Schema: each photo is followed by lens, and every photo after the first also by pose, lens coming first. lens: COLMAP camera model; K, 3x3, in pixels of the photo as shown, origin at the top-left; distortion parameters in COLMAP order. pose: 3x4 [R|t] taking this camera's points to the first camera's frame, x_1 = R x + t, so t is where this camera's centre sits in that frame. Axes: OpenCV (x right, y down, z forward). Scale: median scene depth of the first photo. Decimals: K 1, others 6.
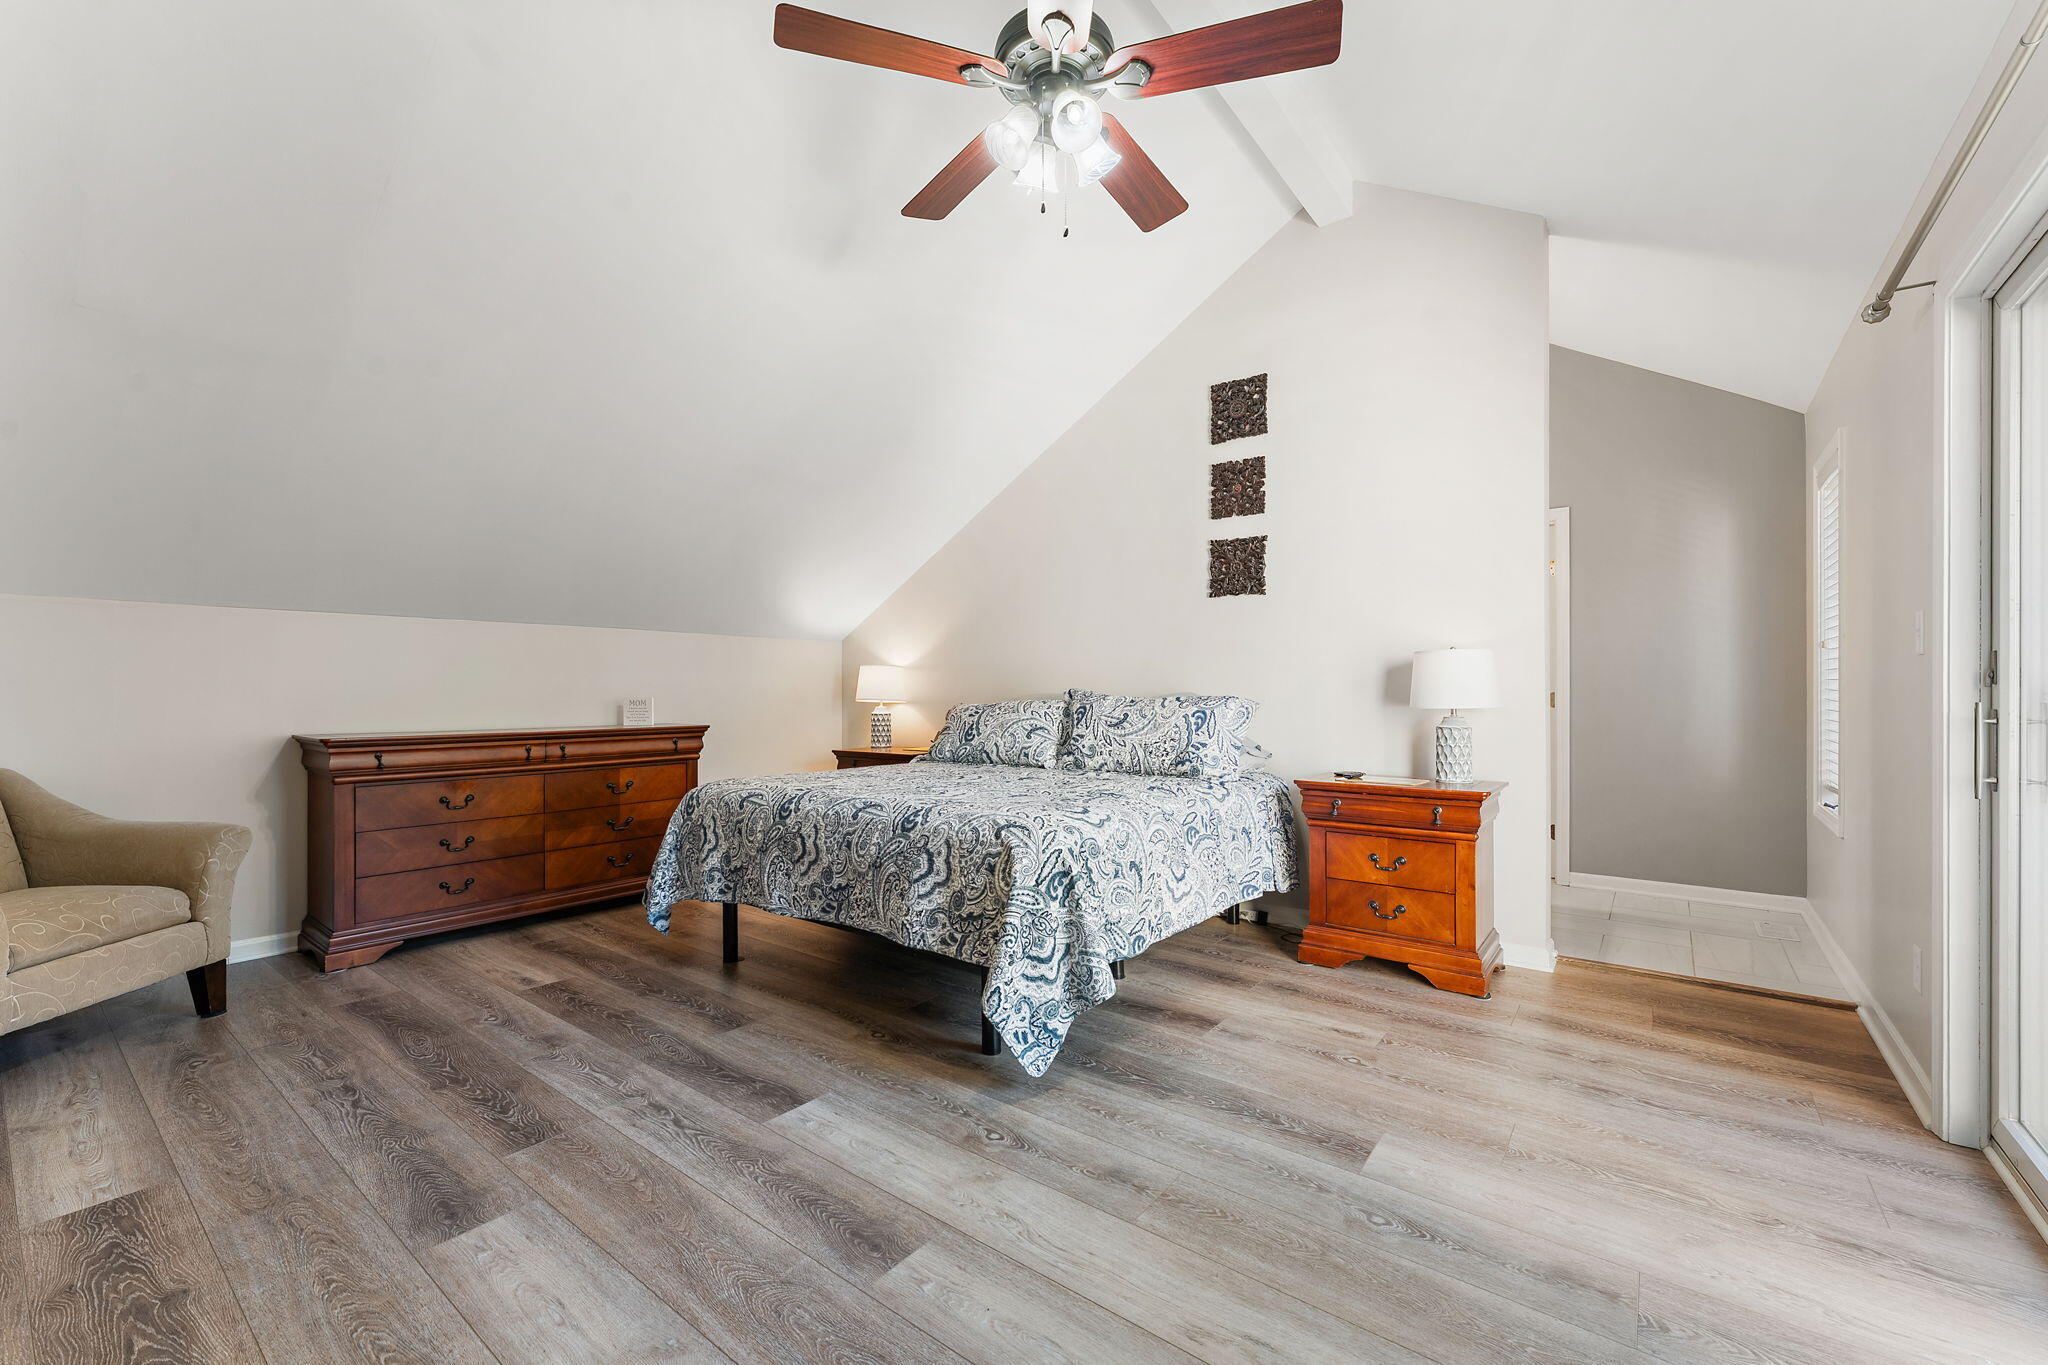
lens RADIAL K [[835.3, 0, 1022.8], [0, 835.3, 693.6], [0, 0, 1]] dist [0.001434, 0.000480]
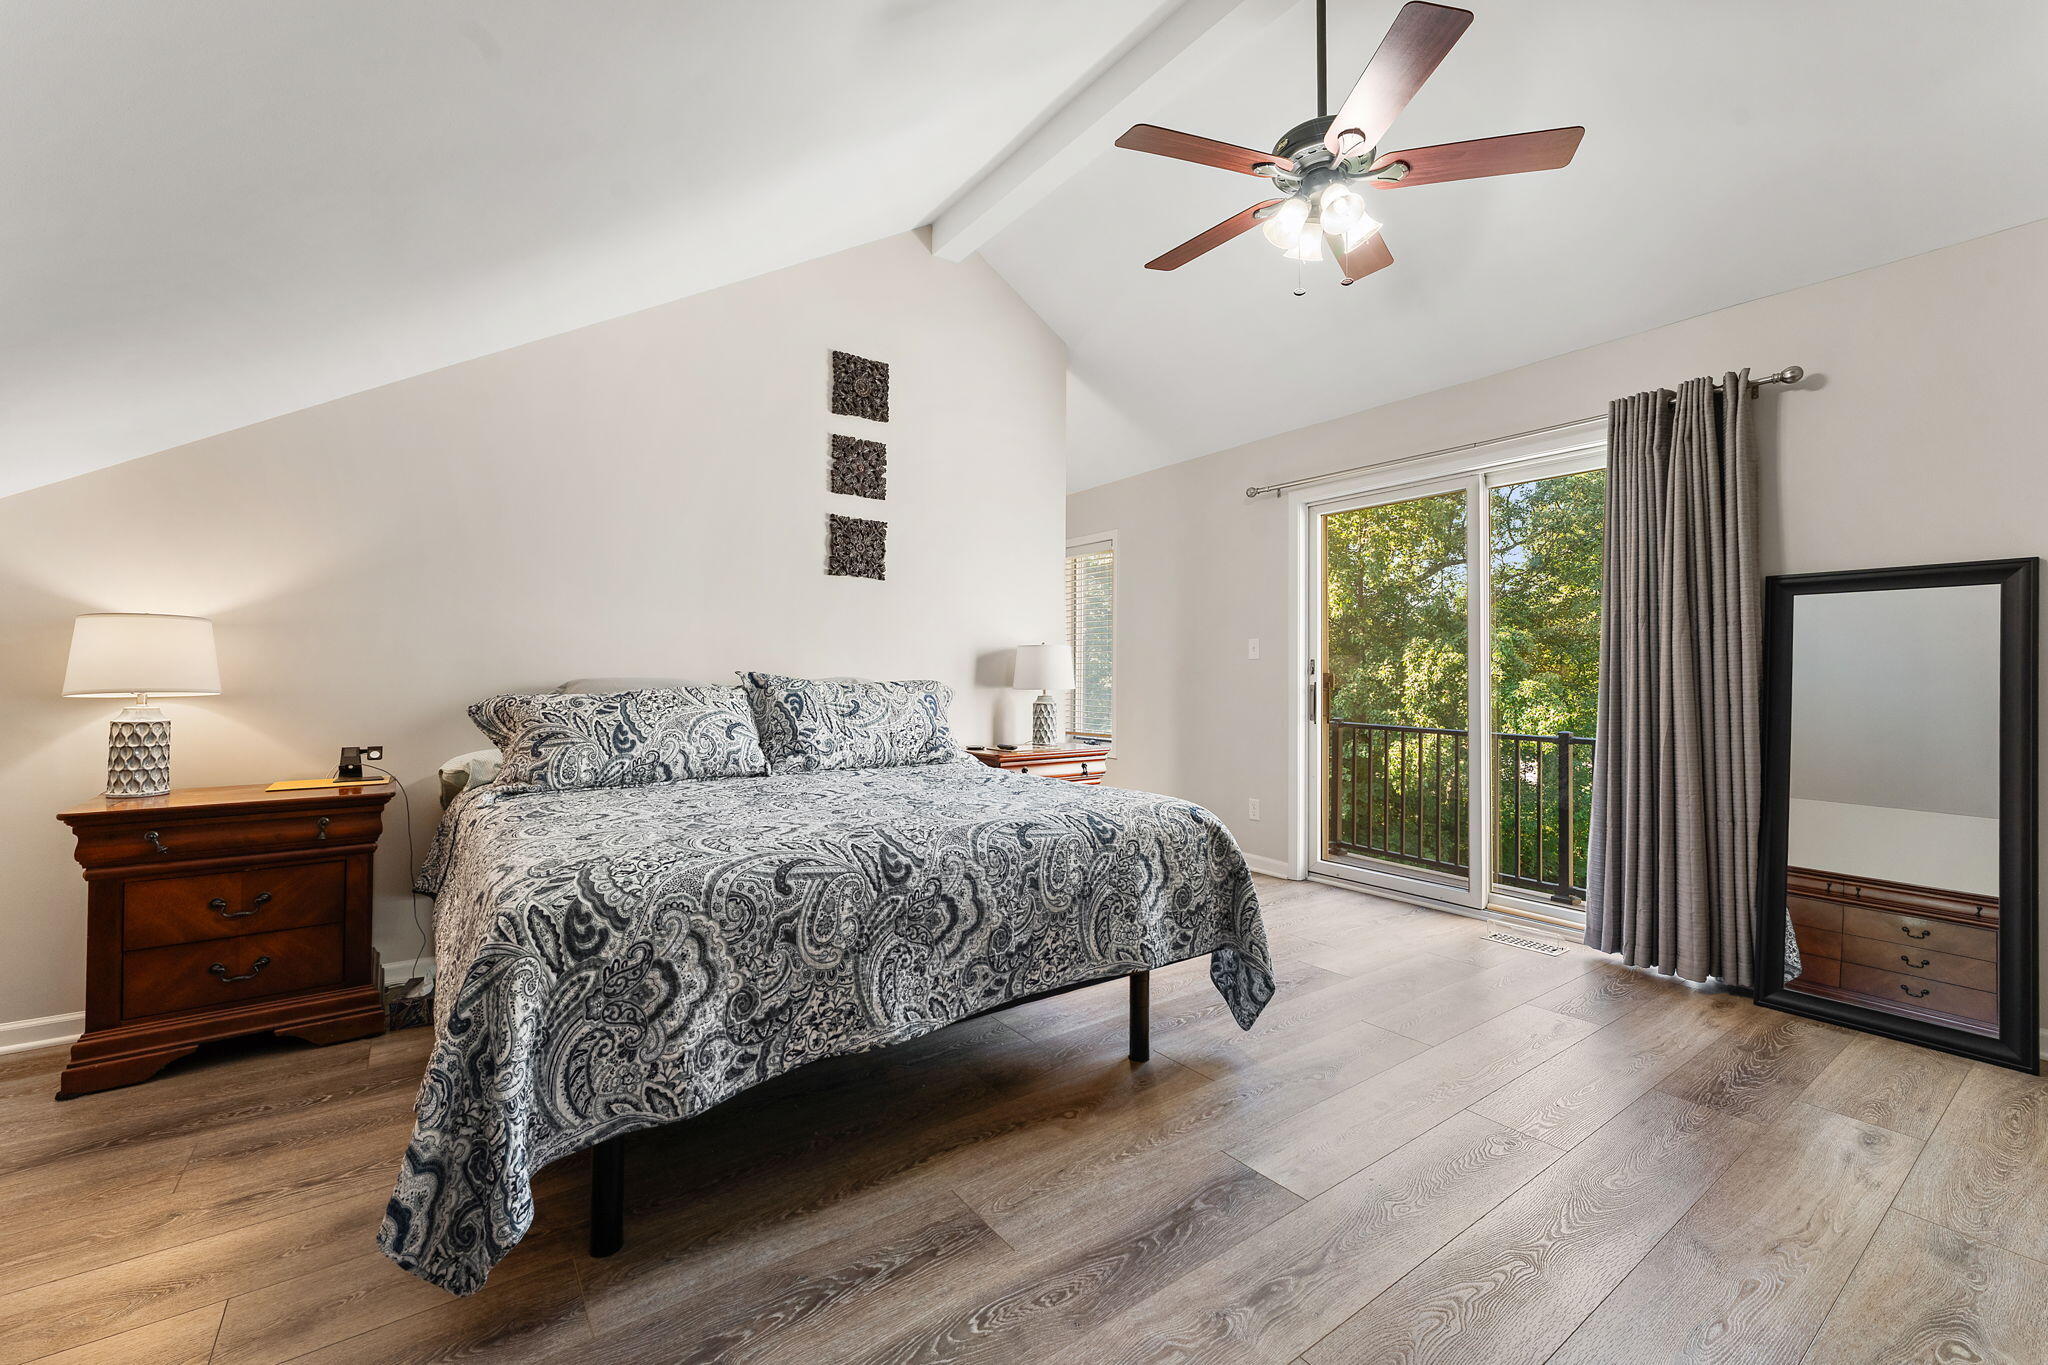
lens RADIAL K [[835.3, 0, 1018.7], [0, 835.3, 669.6], [0, 0, 1]] dist [0.001434, 0.000480]
pose [[0.287718, 0.009378, 0.957669, -0.756093], [0.000478, 0.999951, -0.009936, -0.000086], [-0.957715, 0.003317, 0.287699, 0.658698]]
